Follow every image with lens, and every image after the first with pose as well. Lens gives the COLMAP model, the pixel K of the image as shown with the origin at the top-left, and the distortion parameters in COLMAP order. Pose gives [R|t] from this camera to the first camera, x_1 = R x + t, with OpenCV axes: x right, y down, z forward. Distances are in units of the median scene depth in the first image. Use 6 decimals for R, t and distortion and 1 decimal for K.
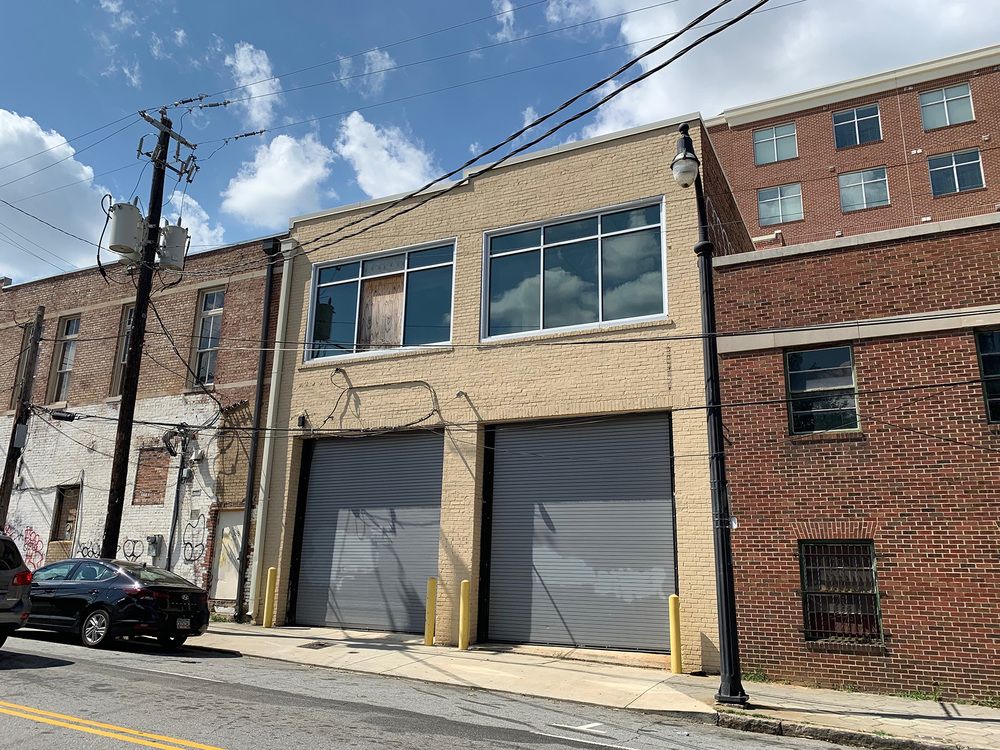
lens RADIAL K [[775.5, 0, 501.9], [0, 775.5, 353.4], [0, 0, 1]] dist [0.011603, -0.000215]
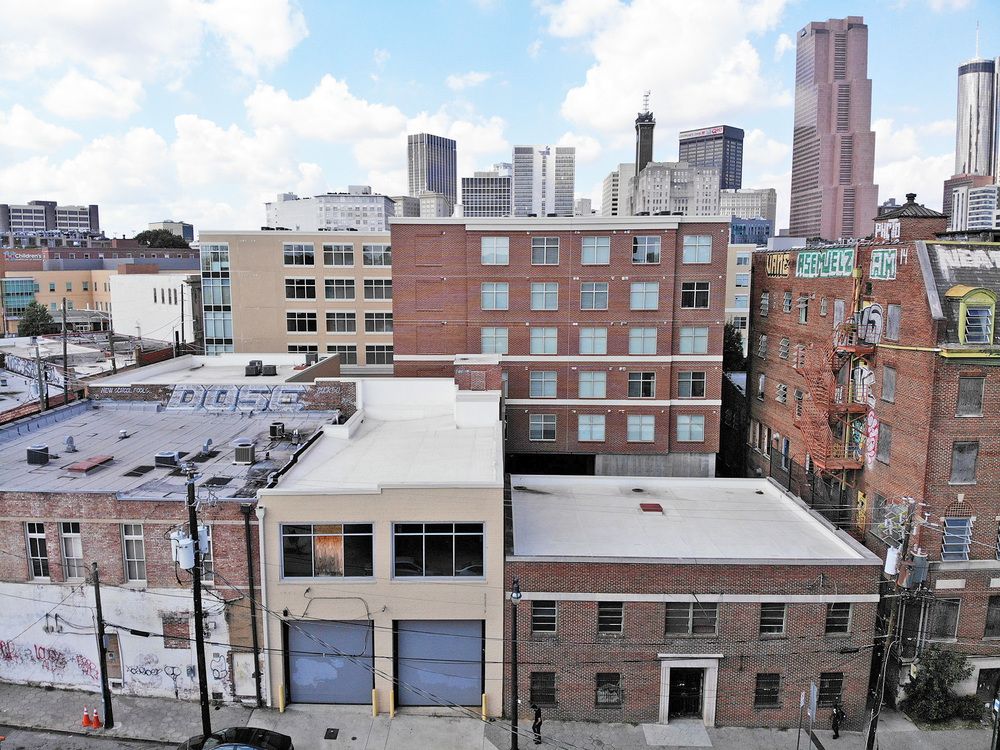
lens RADIAL K [[730.0, 0, 484.3], [0, 730.0, 368.5], [0, 0, 1]] dist [0.121636, -0.273137]
pose [[0.903890, -0.075793, 0.420997, -0.536605], [-0.102303, 0.917315, 0.384795, -1.200020], [-0.415352, -0.390881, 0.821398, -0.433296]]
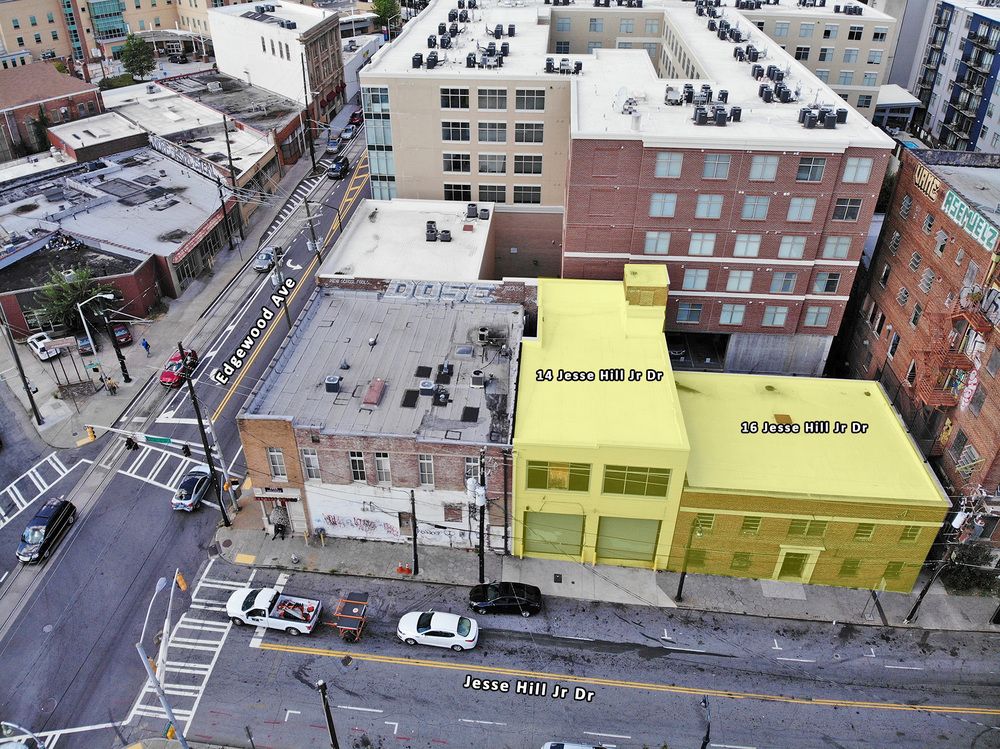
lens RADIAL K [[730.0, 0, 484.3], [0, 730.0, 368.0], [0, 0, 1]] dist [0.121636, -0.273137]
pose [[0.932287, -0.219991, 0.287134, -1.060842], [-0.081467, 0.645707, 0.759227, -2.251905], [-0.352427, -0.731209, 0.584062, -0.114322]]
